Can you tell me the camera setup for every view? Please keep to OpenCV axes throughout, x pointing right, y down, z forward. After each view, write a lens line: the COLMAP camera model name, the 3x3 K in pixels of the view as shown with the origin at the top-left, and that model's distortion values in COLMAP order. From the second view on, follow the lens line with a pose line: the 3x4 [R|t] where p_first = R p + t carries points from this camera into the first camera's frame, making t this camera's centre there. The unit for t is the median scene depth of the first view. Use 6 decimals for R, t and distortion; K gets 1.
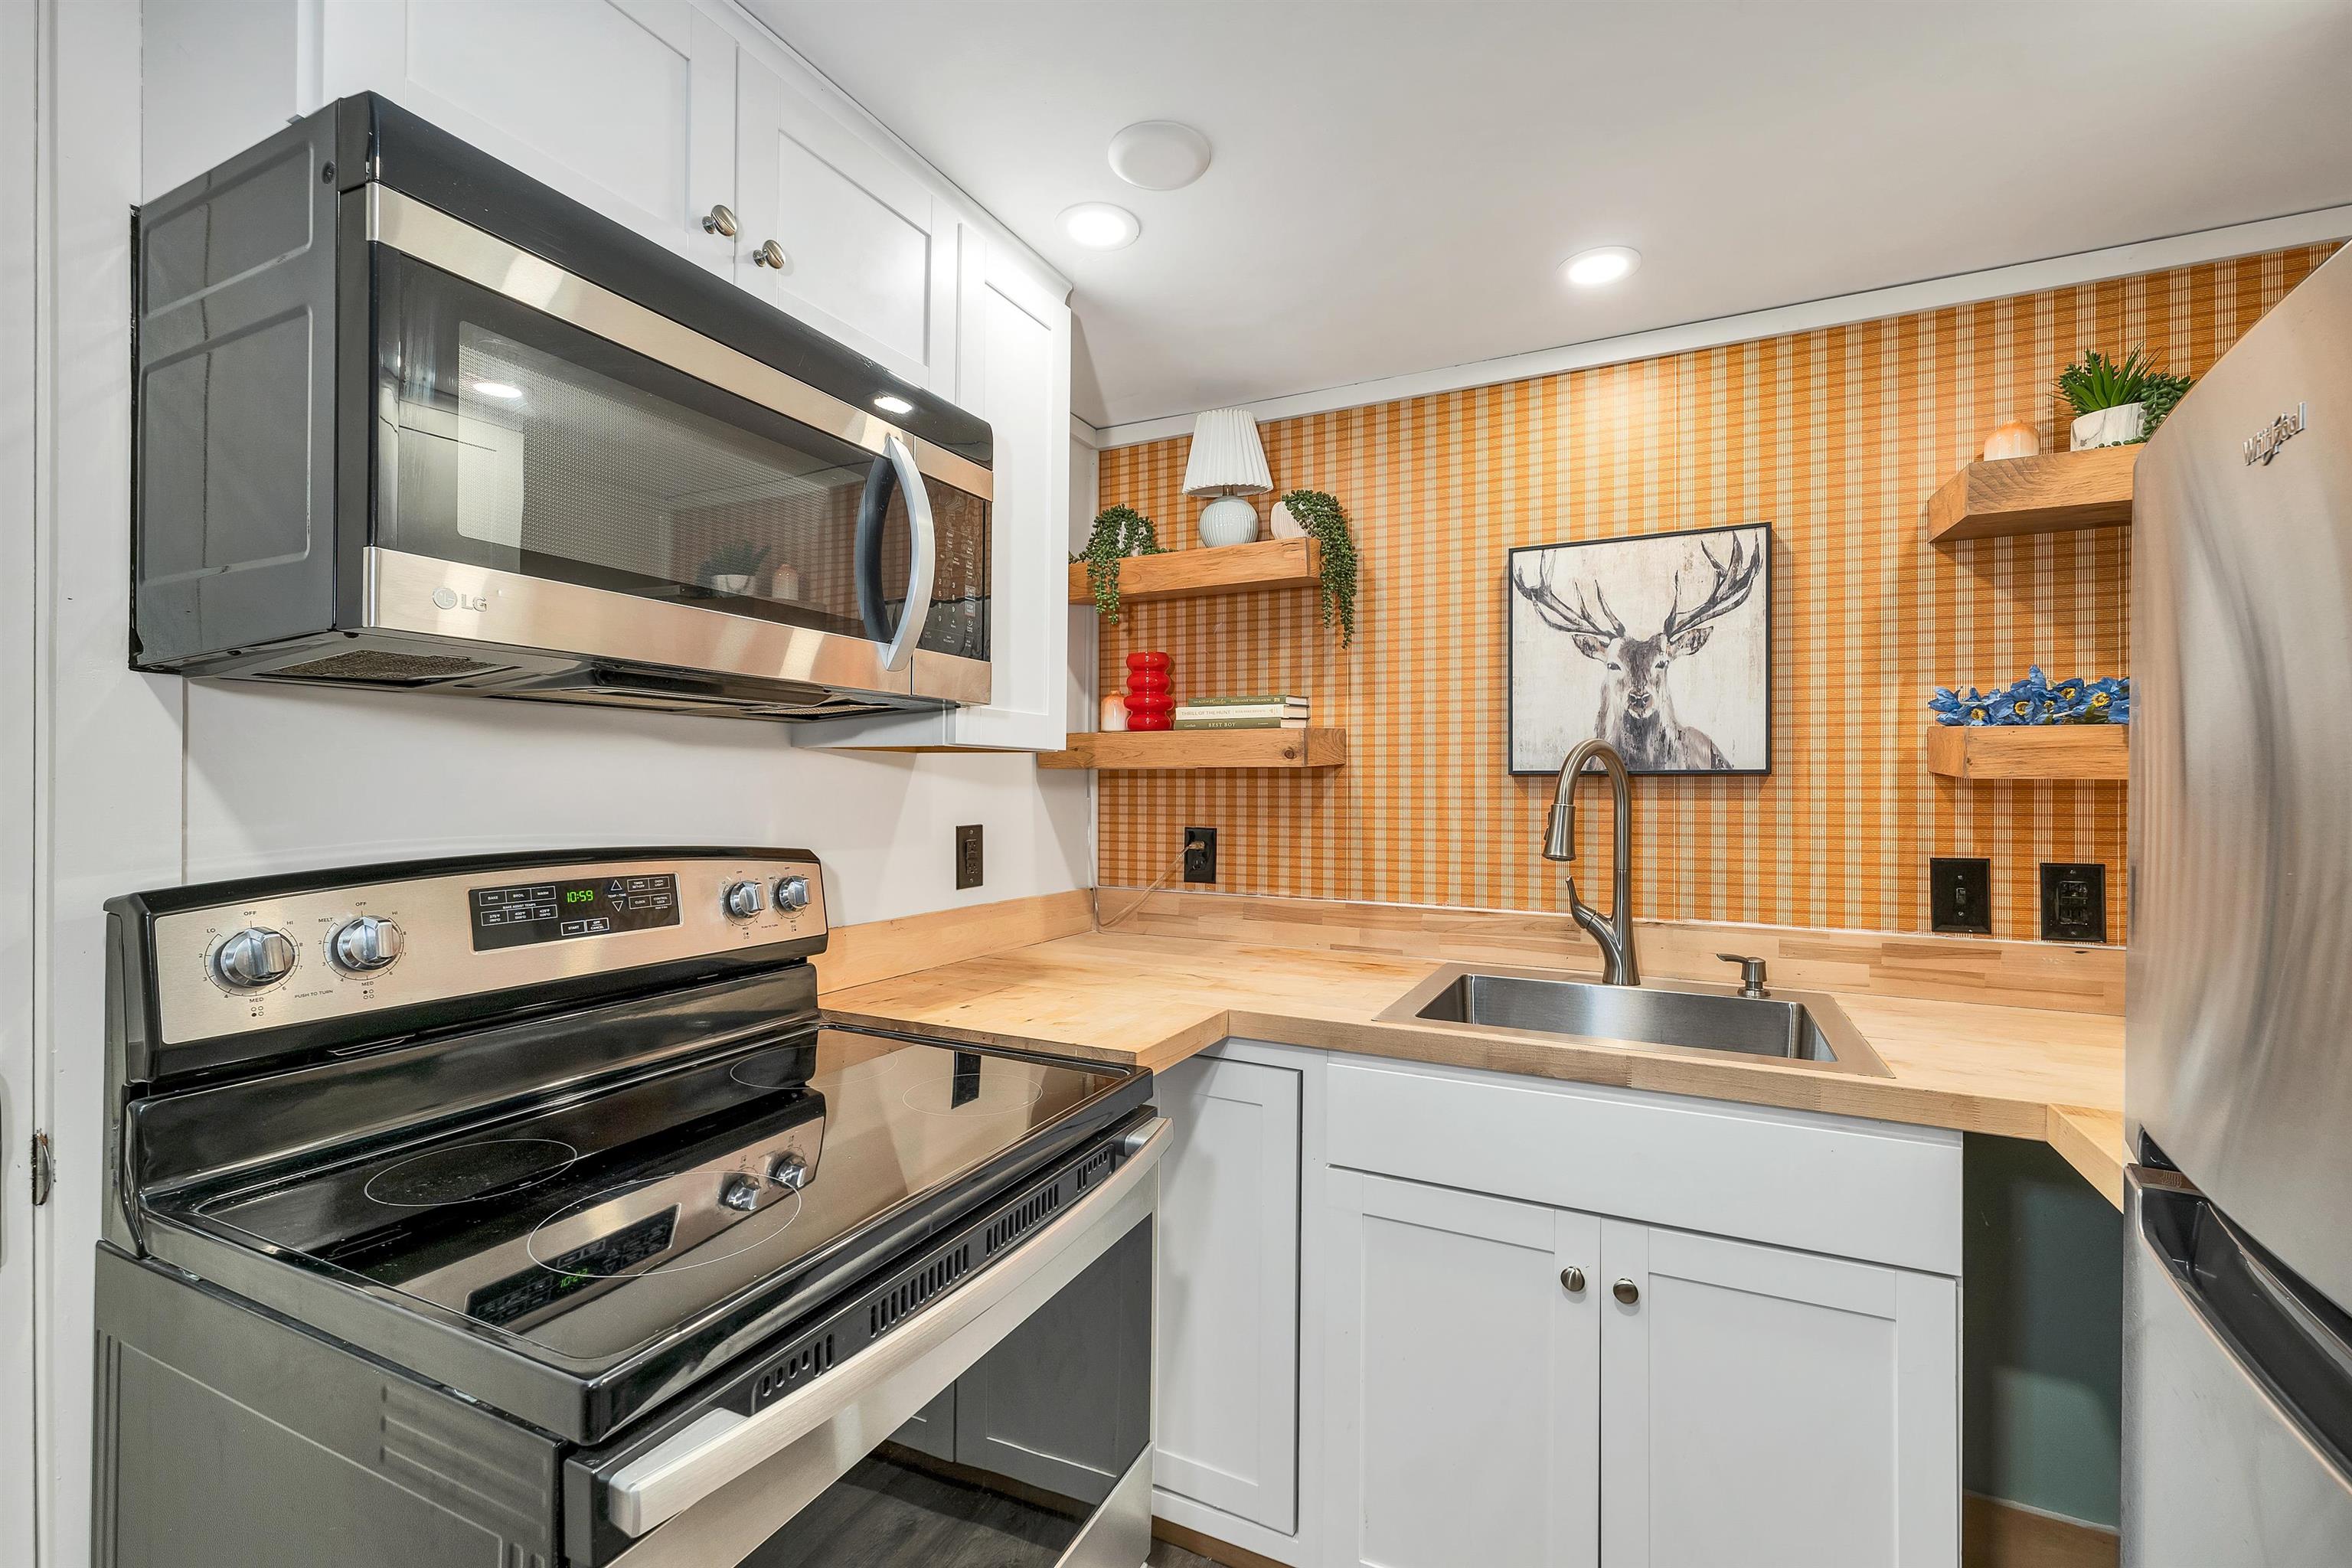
lens RADIAL K [[1021.5, 0, 1172.7], [0, 1021.5, 782.5], [0, 0, 1]] dist [-0.002429, 0.000472]
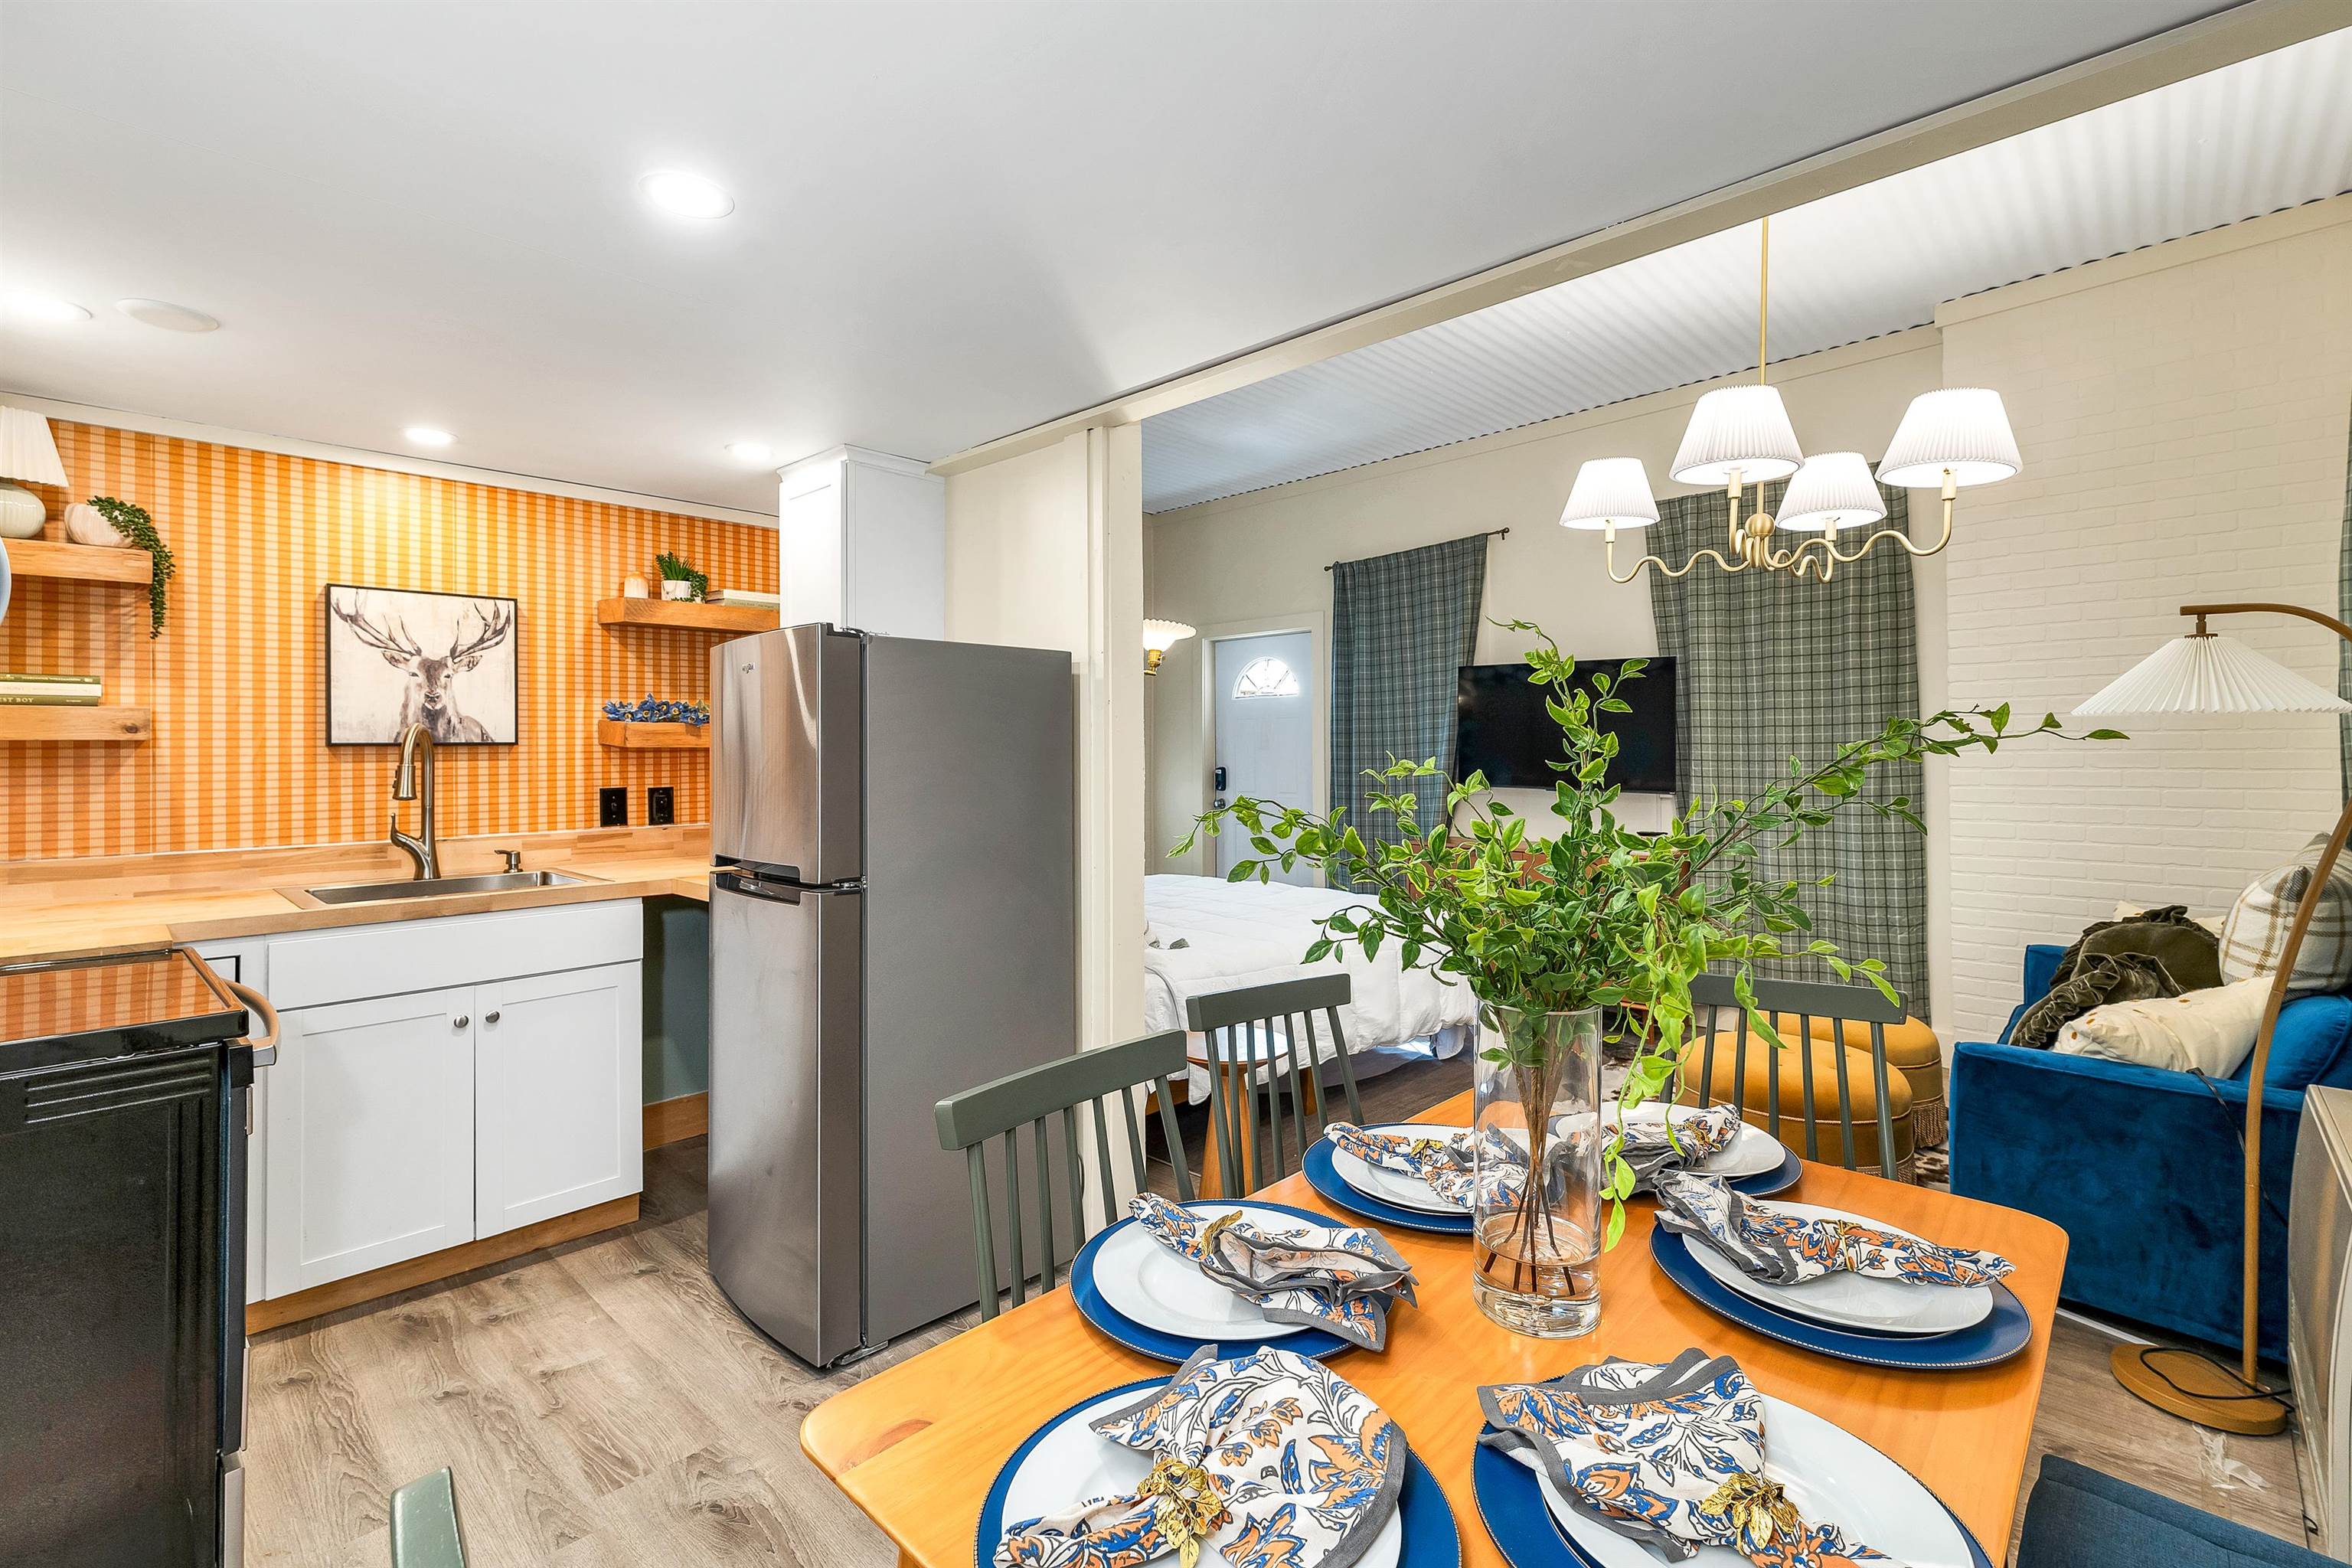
lens RADIAL K [[1021.5, 0, 1161.2], [0, 1021.5, 753.0], [0, 0, 1]] dist [-0.002429, 0.000472]
pose [[0.323442, -0.011861, 0.946174, -0.680211], [0.006073, 0.999927, 0.010459, -0.005653], [-0.946228, 0.002363, 0.323490, -0.574672]]
